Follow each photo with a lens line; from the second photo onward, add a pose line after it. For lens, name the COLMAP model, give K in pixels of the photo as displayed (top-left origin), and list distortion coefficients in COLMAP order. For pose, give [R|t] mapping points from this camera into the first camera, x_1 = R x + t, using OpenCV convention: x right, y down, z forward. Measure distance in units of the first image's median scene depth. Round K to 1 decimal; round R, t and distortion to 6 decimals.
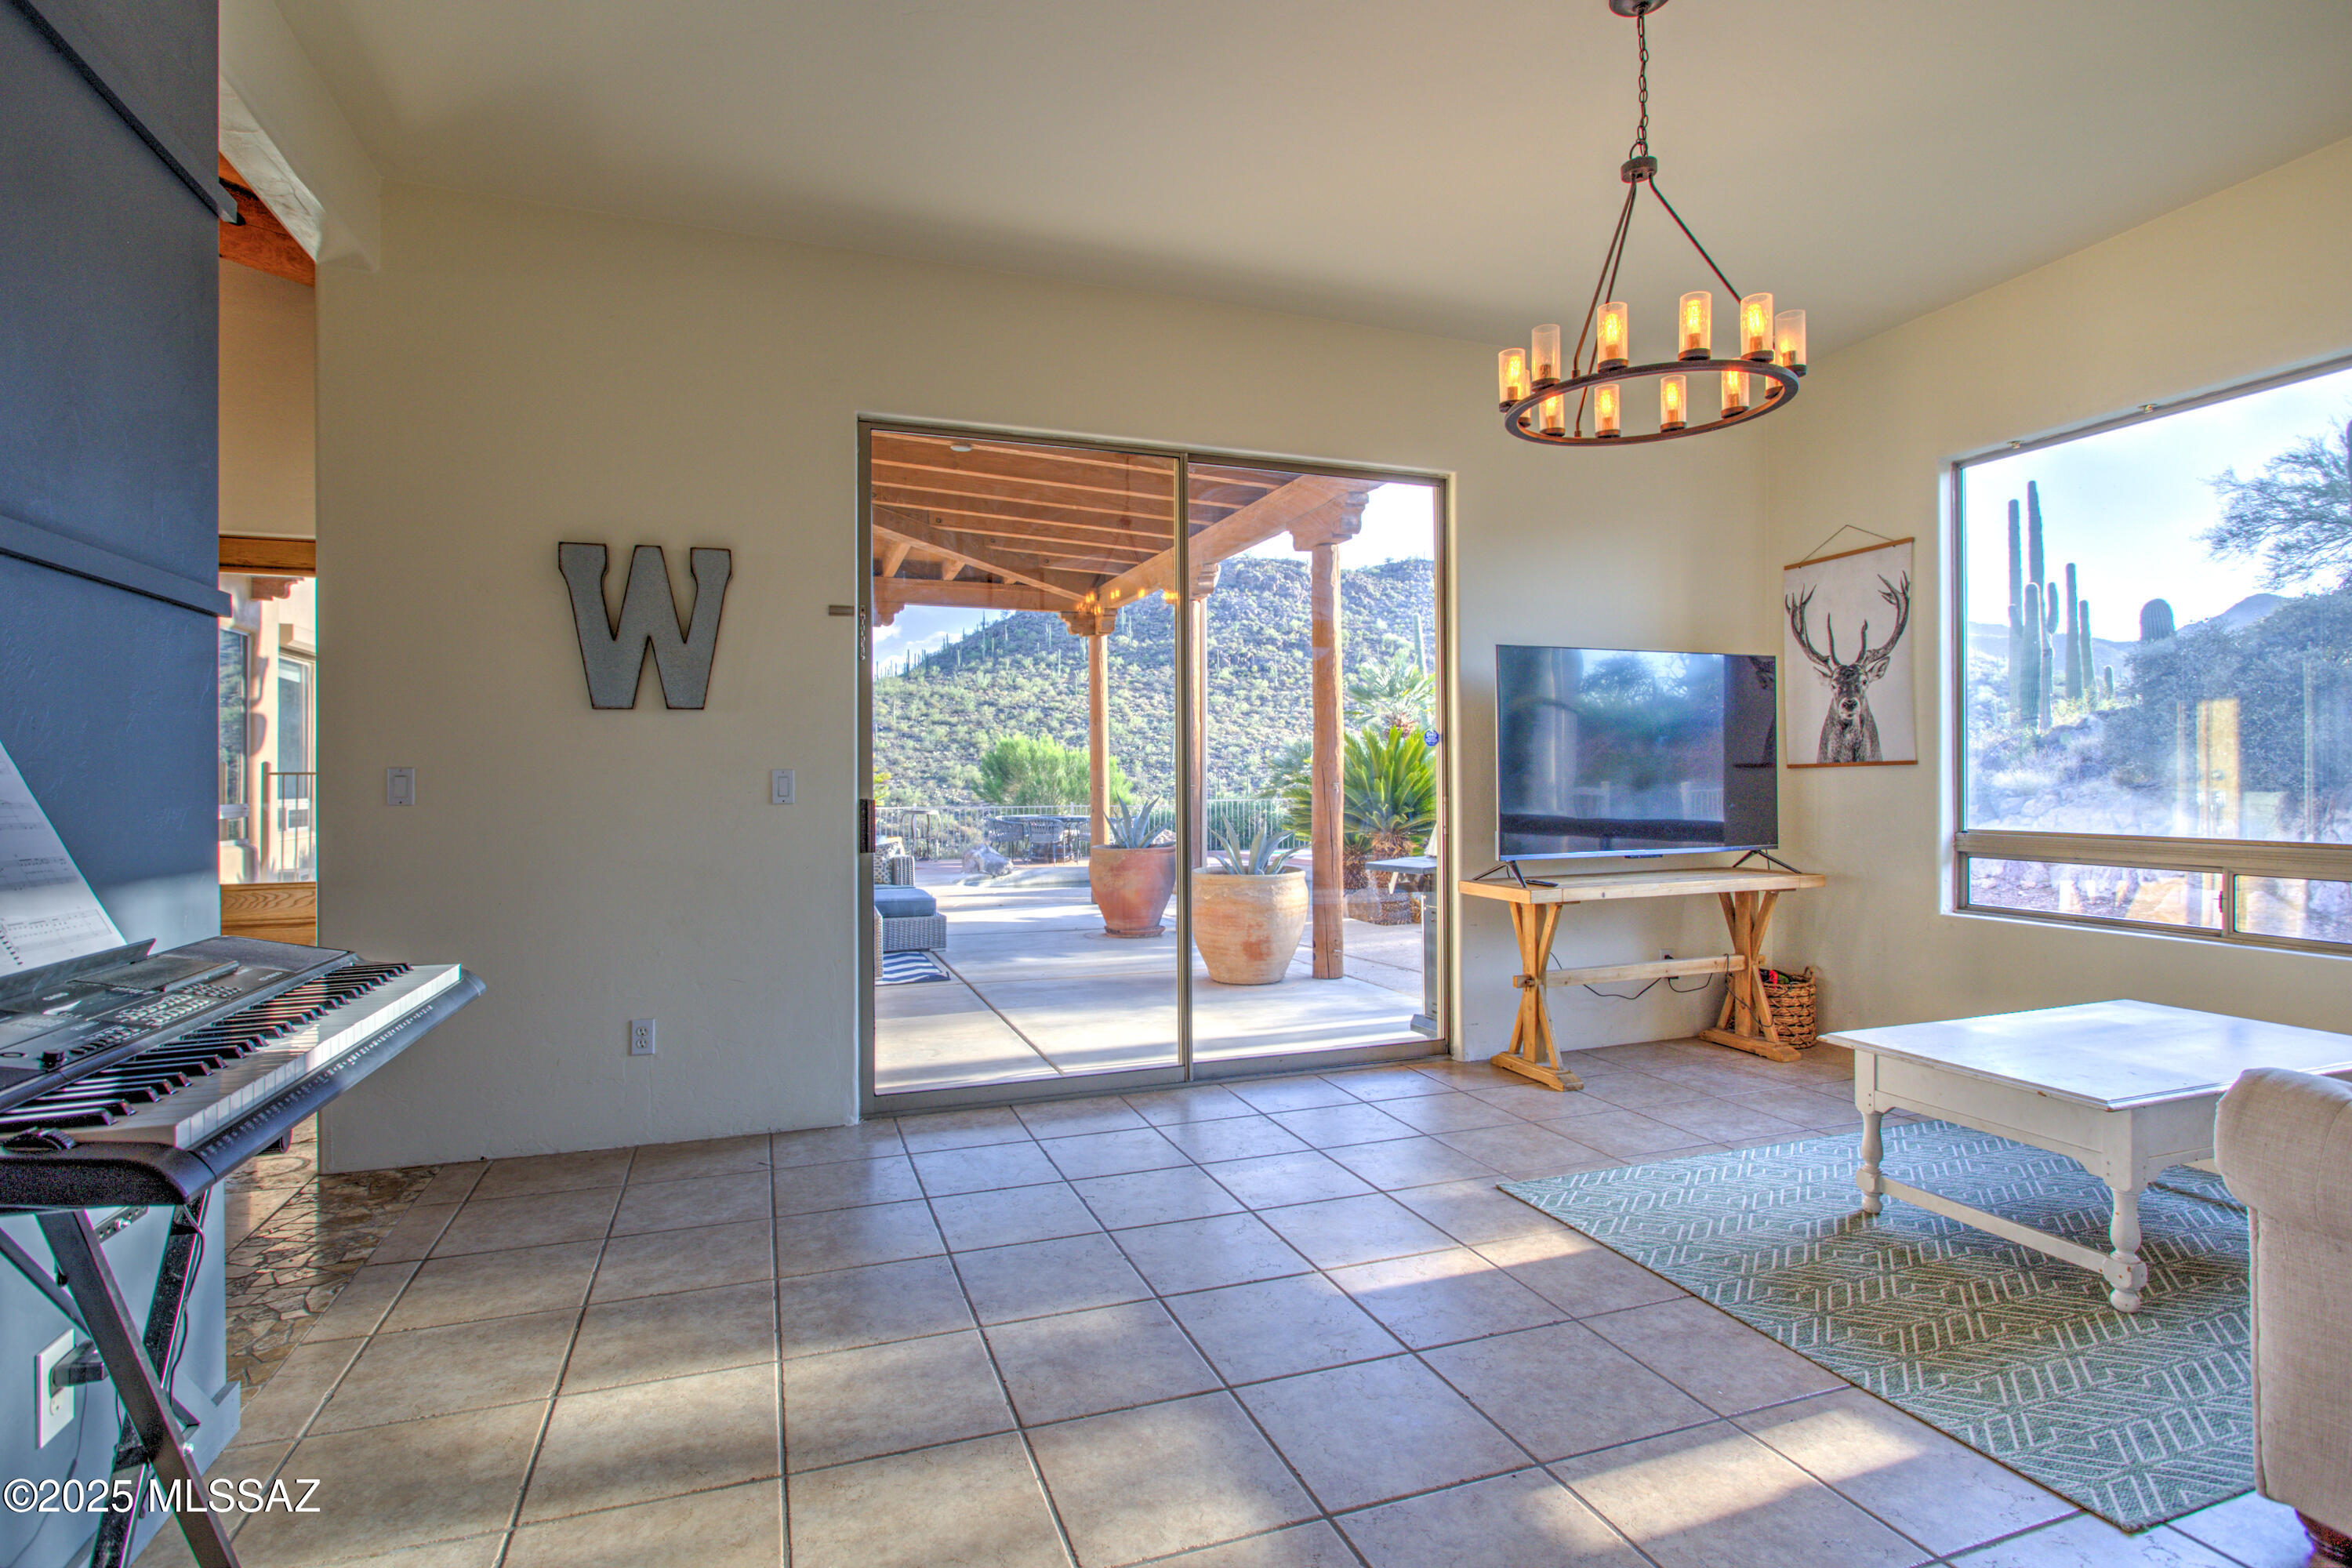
lens RADIAL K [[1143.9, 0, 1170.2], [0, 1143.9, 779.9], [0, 0, 1]] dist [-0.010169, 0.000741]
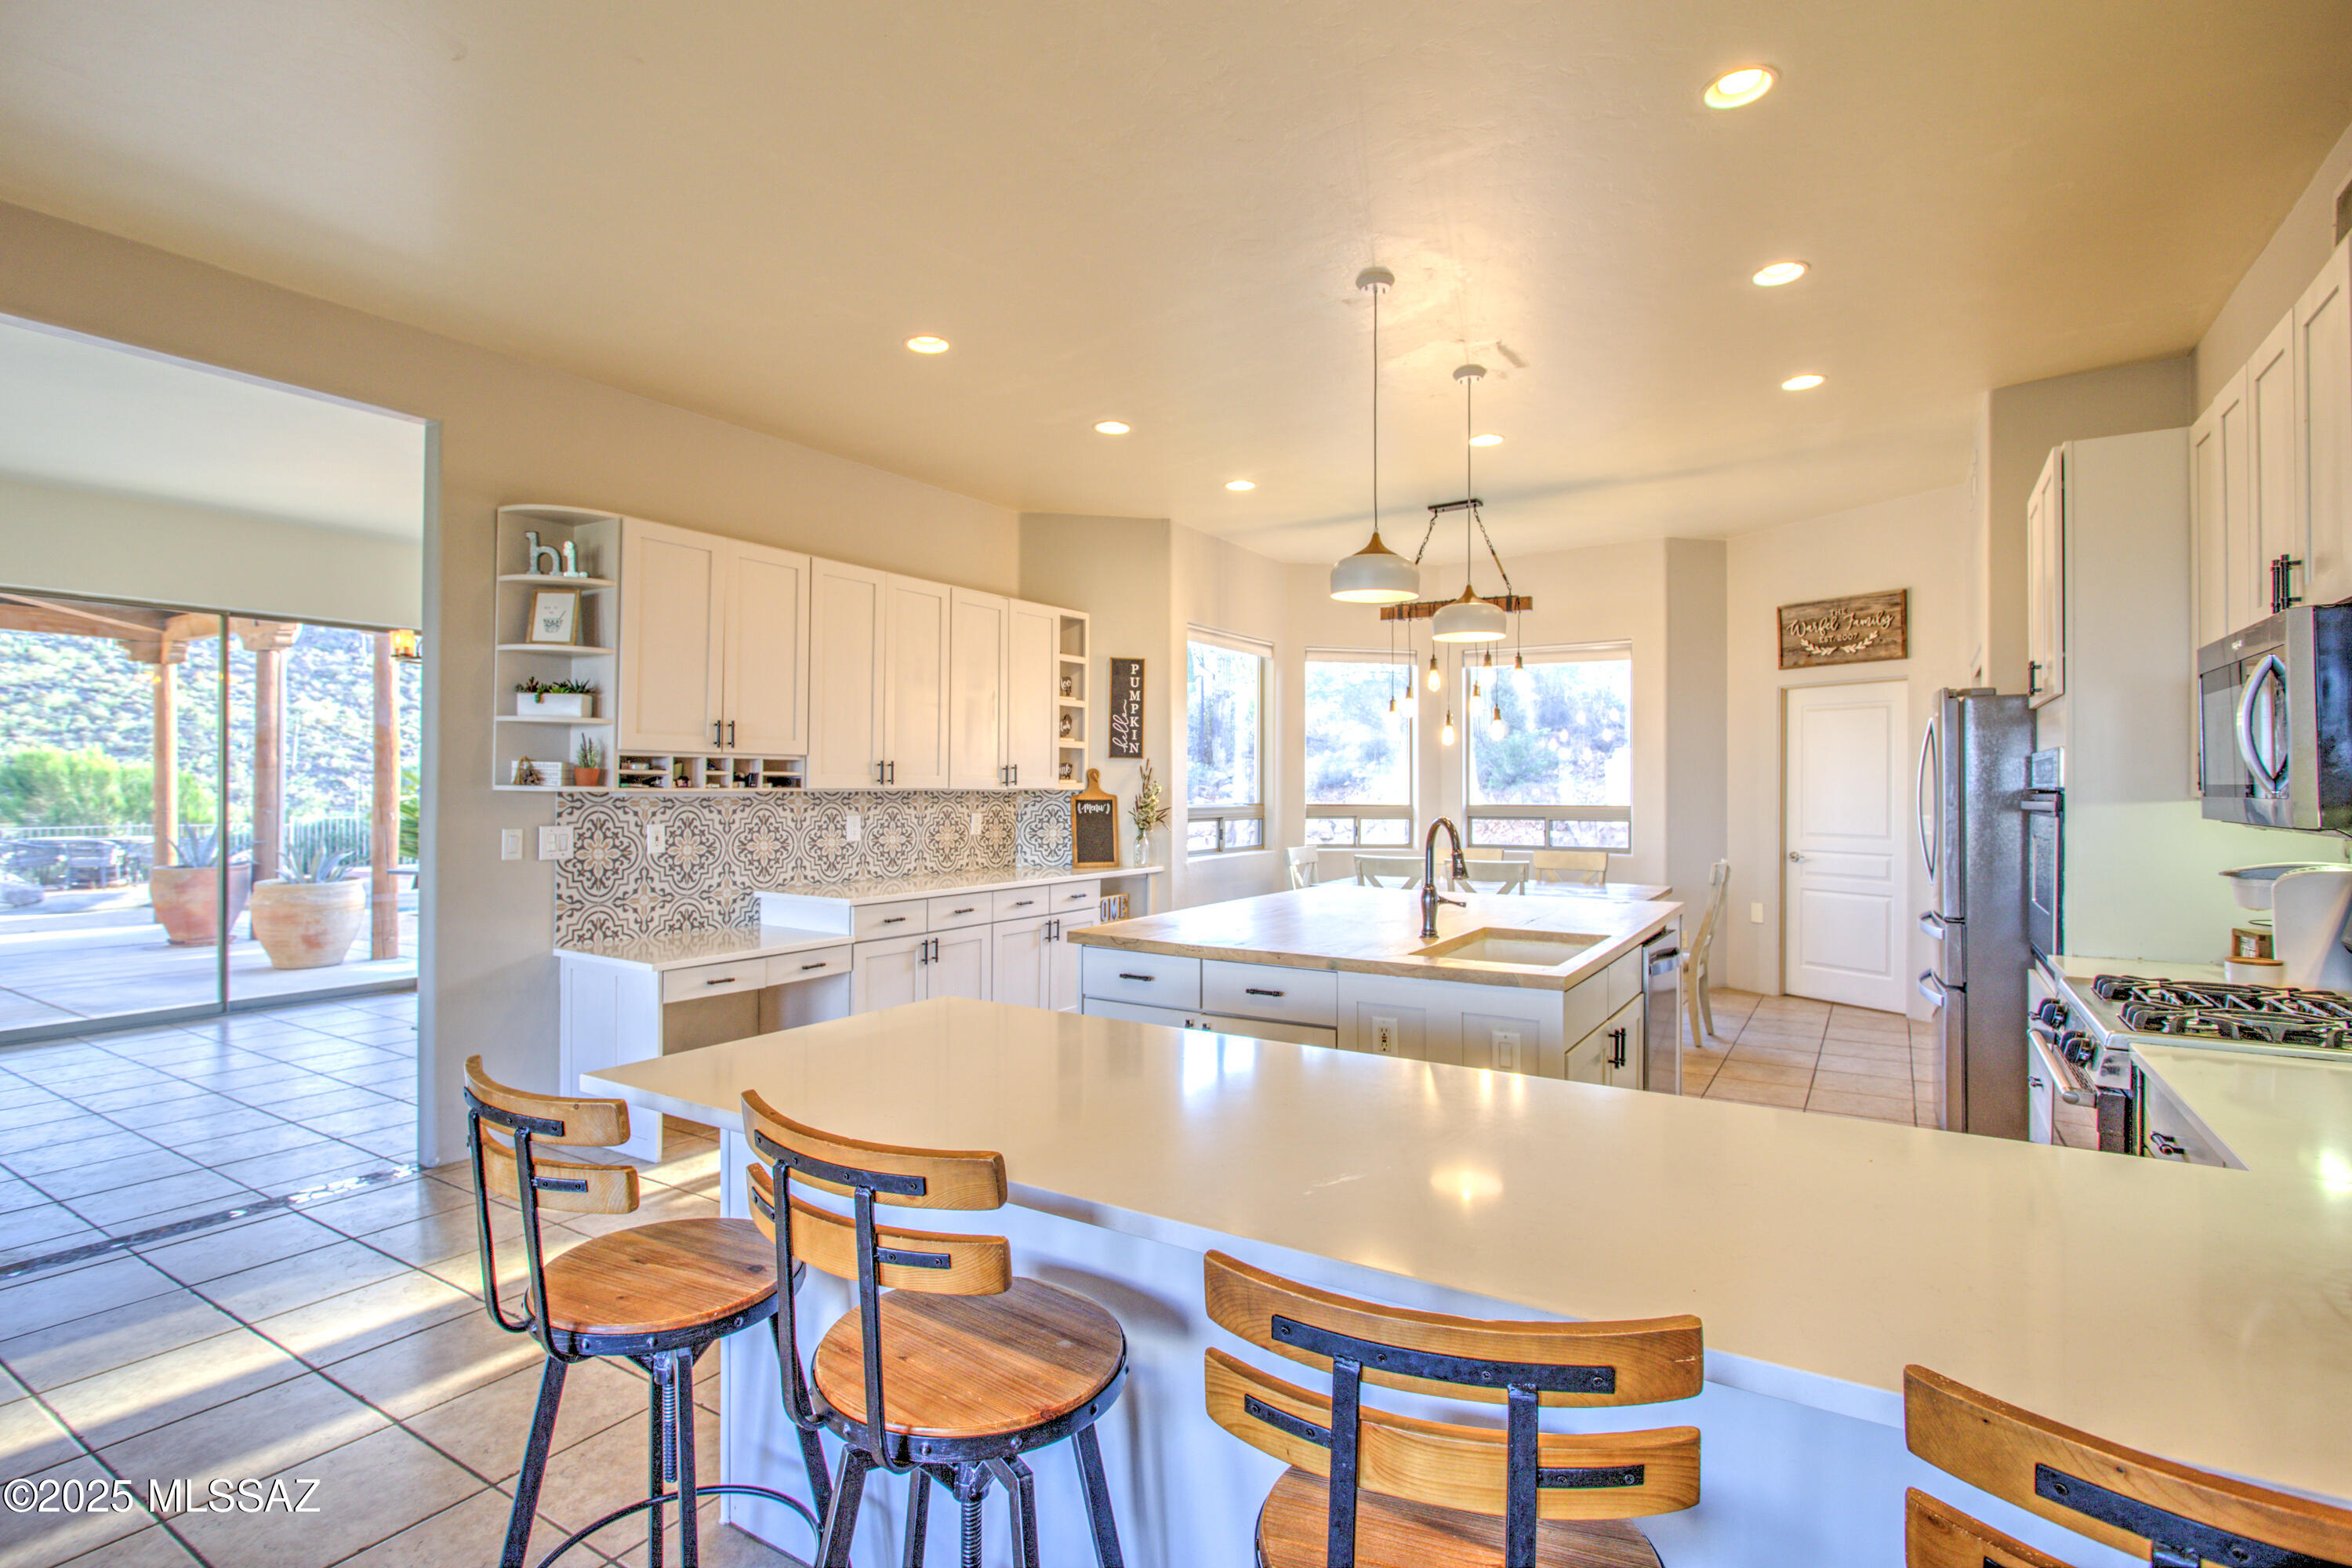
lens RADIAL K [[1143.9, 0, 1170.2], [0, 1143.9, 779.9], [0, 0, 1]] dist [-0.010169, 0.000741]
pose [[0.792185, 0.009630, 0.610205, 0.019906], [-0.006124, 0.999951, -0.007830, -0.011977], [-0.610250, 0.002466, 0.792205, -0.233323]]
